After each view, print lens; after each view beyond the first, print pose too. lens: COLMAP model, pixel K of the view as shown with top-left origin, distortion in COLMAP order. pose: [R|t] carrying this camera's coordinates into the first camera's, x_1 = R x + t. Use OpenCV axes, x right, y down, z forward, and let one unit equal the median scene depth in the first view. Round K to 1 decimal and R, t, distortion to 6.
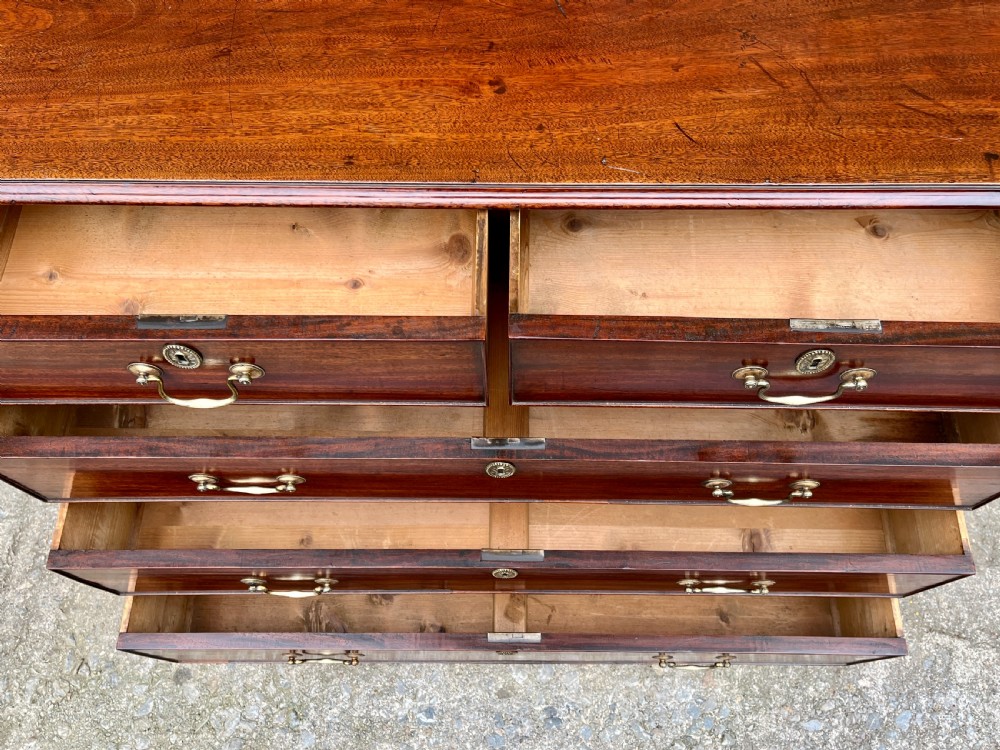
lens RADIAL K [[840.0, 0, 503.3], [0, 840.0, 369.6], [0, 0, 1]] dist [0.046596, -0.057108]
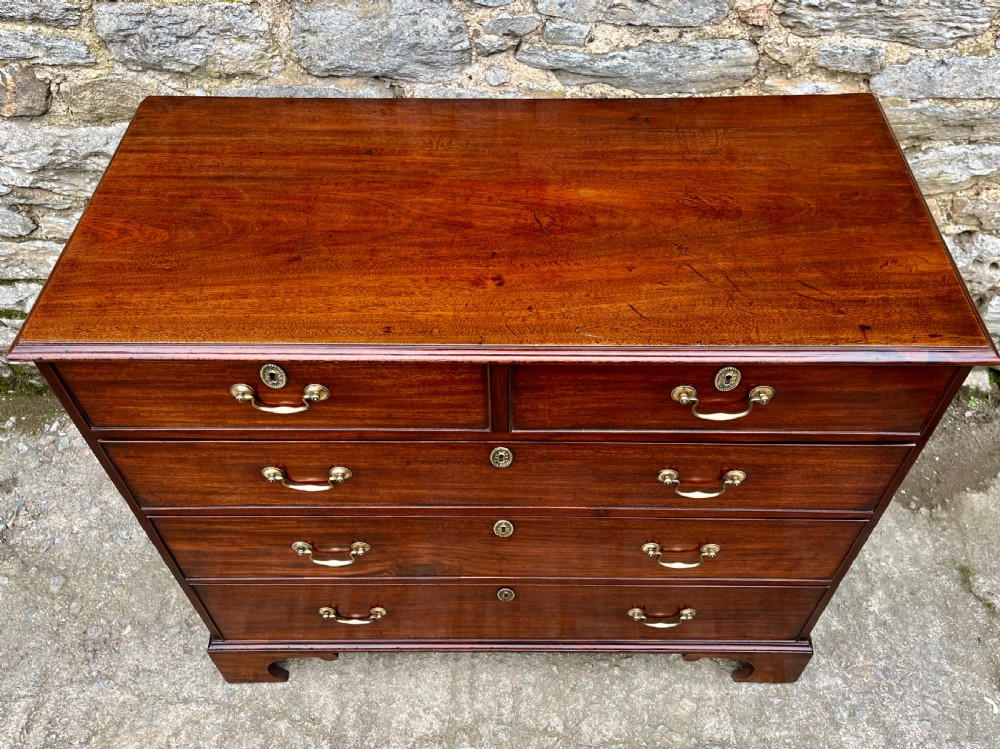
lens RADIAL K [[840.0, 0, 507.0], [0, 840.0, 367.1], [0, 0, 1]] dist [0.046596, -0.057108]
pose [[0.999984, 0.001652, 0.005384, 0.000183], [-0.000038, 0.957922, -0.287029, 0.098285], [-0.005632, 0.287024, 0.957907, -0.133464]]
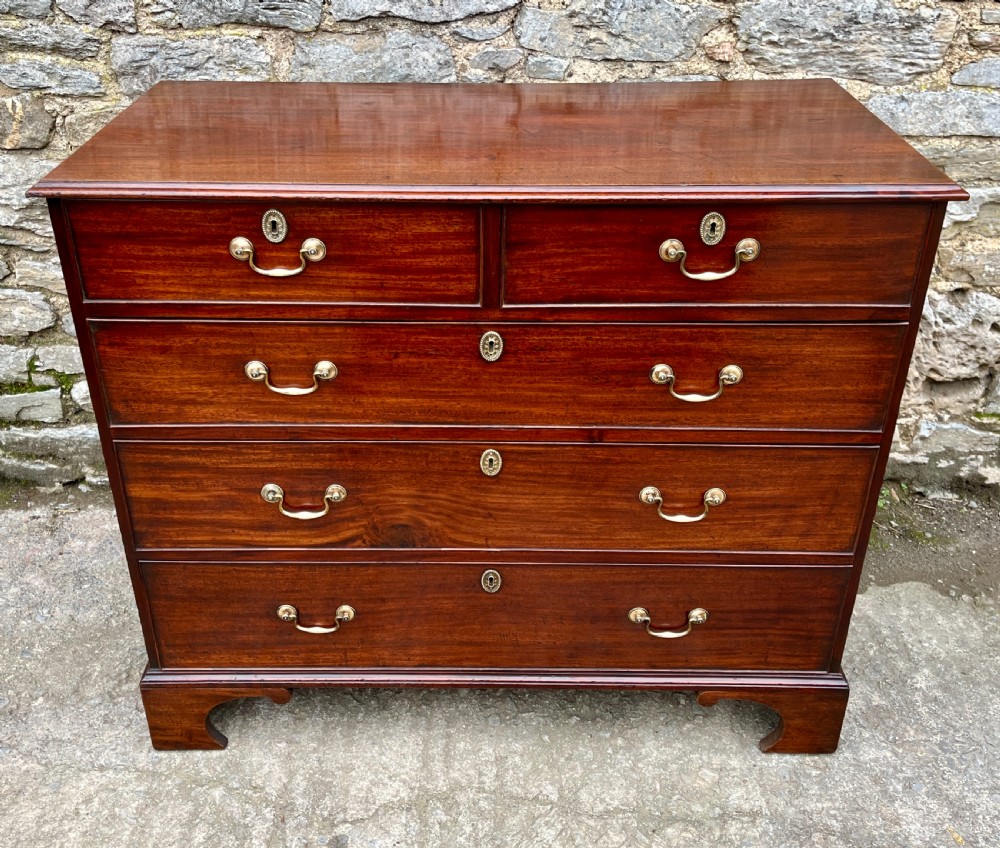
lens RADIAL K [[995.1, 0, 472.0], [0, 995.1, 363.3], [0, 0, 1]] dist [0.020822, 0.000000]
pose [[0.999936, 0.010825, 0.003263, -0.021458], [-0.006726, 0.801497, -0.597961, 0.515397], [-0.009088, 0.597901, 0.801518, -0.077811]]
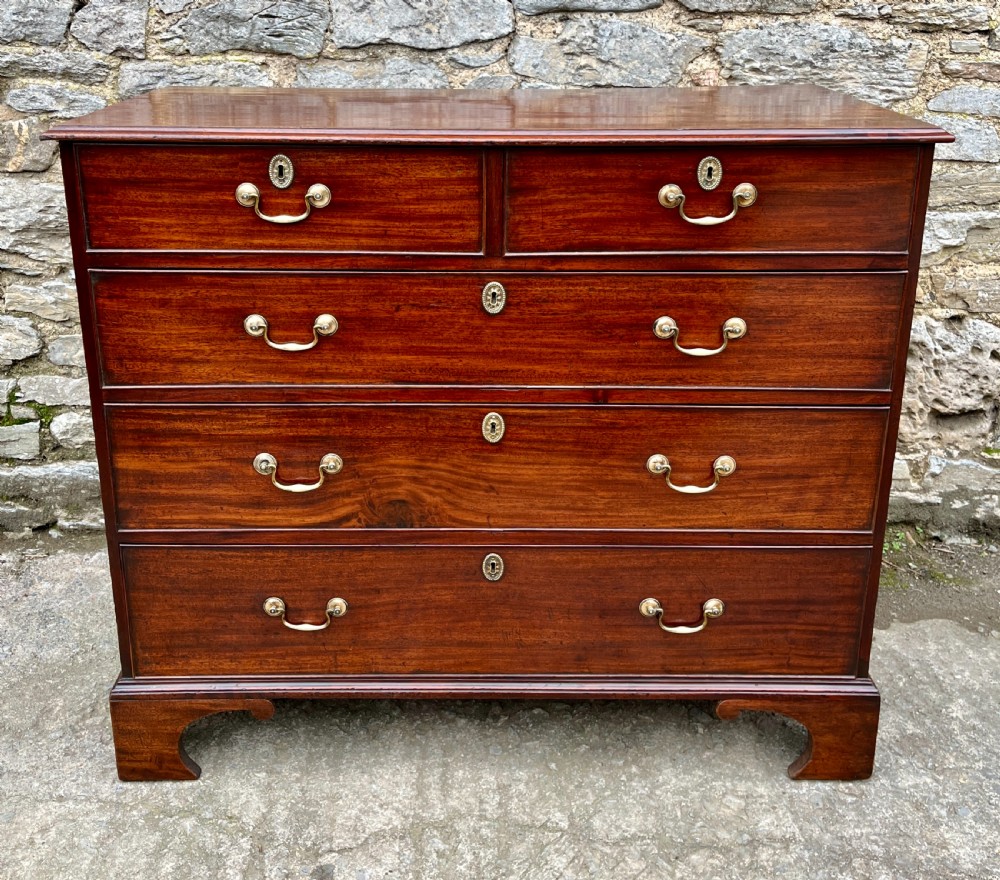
lens RADIAL K [[1029.0, 0, 467.7], [0, 1029.0, 303.1], [0, 0, 1]] dist [0.018165, 0.000000]
pose [[0.999837, 0.011294, 0.014114, -0.038082], [0.003069, 0.663403, -0.748256, 0.664339], [-0.017814, 0.748177, 0.663260, 0.025696]]
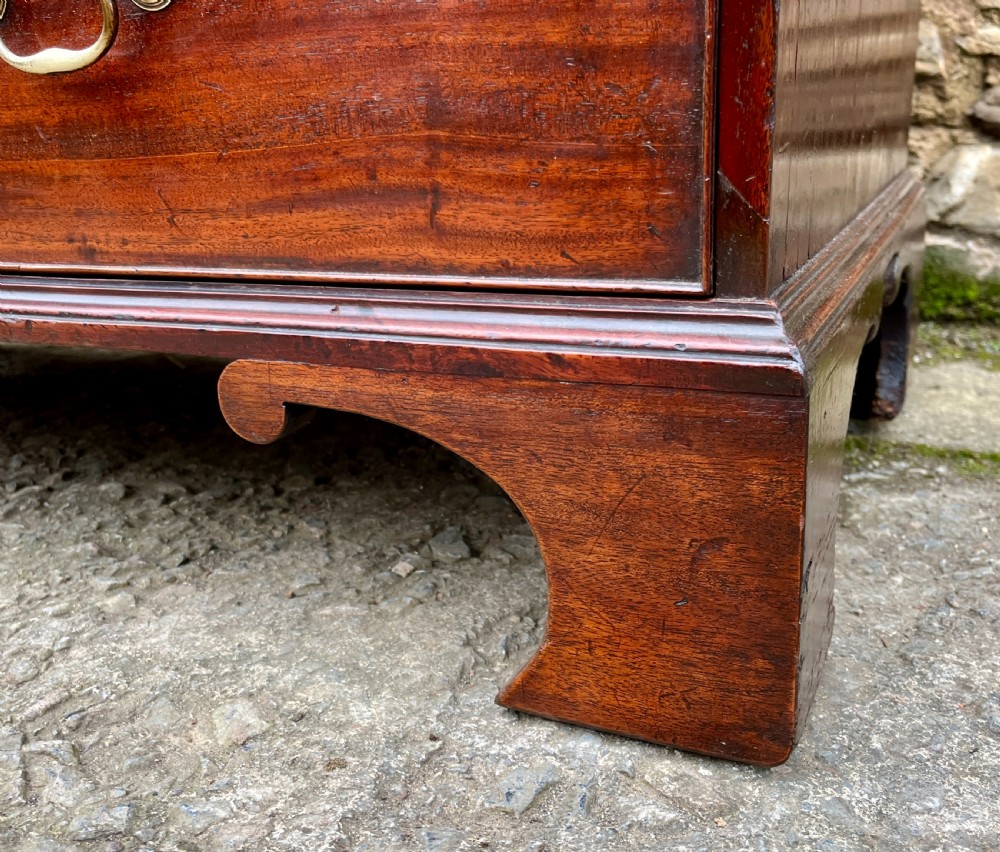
lens RADIAL K [[995.1, 0, 511.7], [0, 995.1, 452.6], [0, 0, 1]] dist [0.020822, 0.000000]
pose [[0.913688, 0.105849, -0.392390, 0.434832], [-0.353606, 0.682981, -0.639140, 0.313531], [0.200343, 0.722726, 0.661461, 0.878474]]
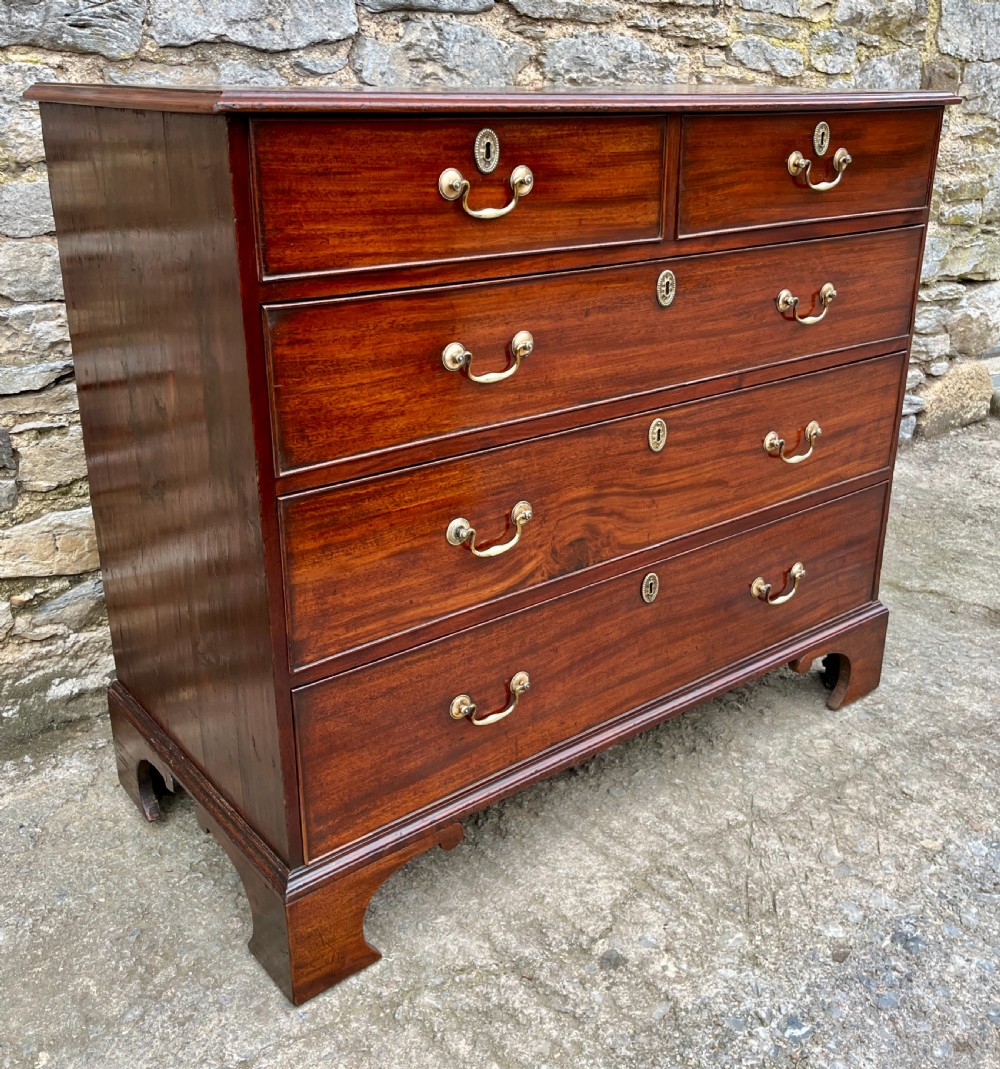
lens RADIAL K [[1091.2, 0, 510.0], [0, 1091.2, 477.2], [0, 0, 1]] dist [0.016766, 0.000000]
pose [[0.778157, -0.194788, 0.597100, -0.686756], [0.563113, 0.637426, -0.525921, 0.465993], [-0.278164, 0.745484, 0.605705, 0.246167]]
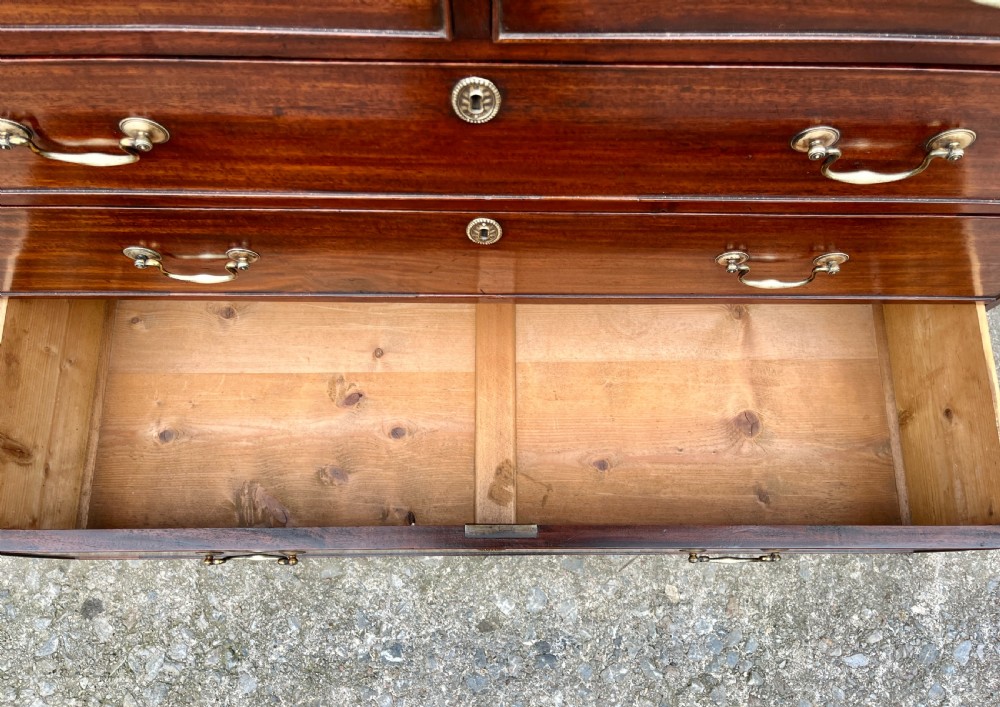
lens RADIAL K [[771.2, 0, 508.8], [0, 771.2, 365.3], [0, 0, 1]] dist [0.033858, -0.029173]
pose [[0.999718, -0.002220, 0.023663, 0.005312], [-0.001481, 0.987876, 0.155236, 0.014089], [-0.023720, -0.155227, 0.987594, 0.298492]]
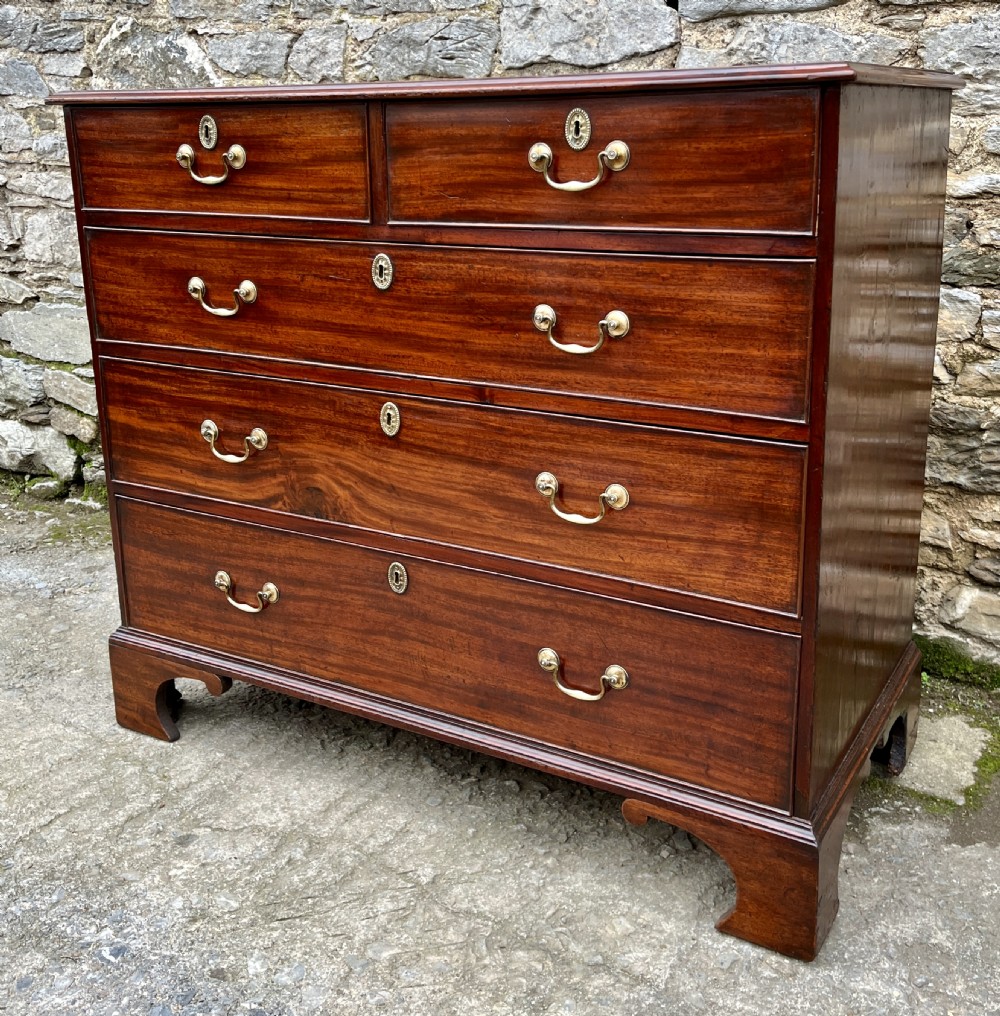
lens RADIAL K [[1128.5, 0, 535.9], [0, 1128.5, 419.7], [0, 0, 1]] dist [0.015888, 0.000000]
pose [[0.875619, 0.122707, -0.467156, 0.582146], [-0.439131, 0.605012, -0.664172, 0.613794], [0.201137, 0.786704, 0.583644, 0.211728]]
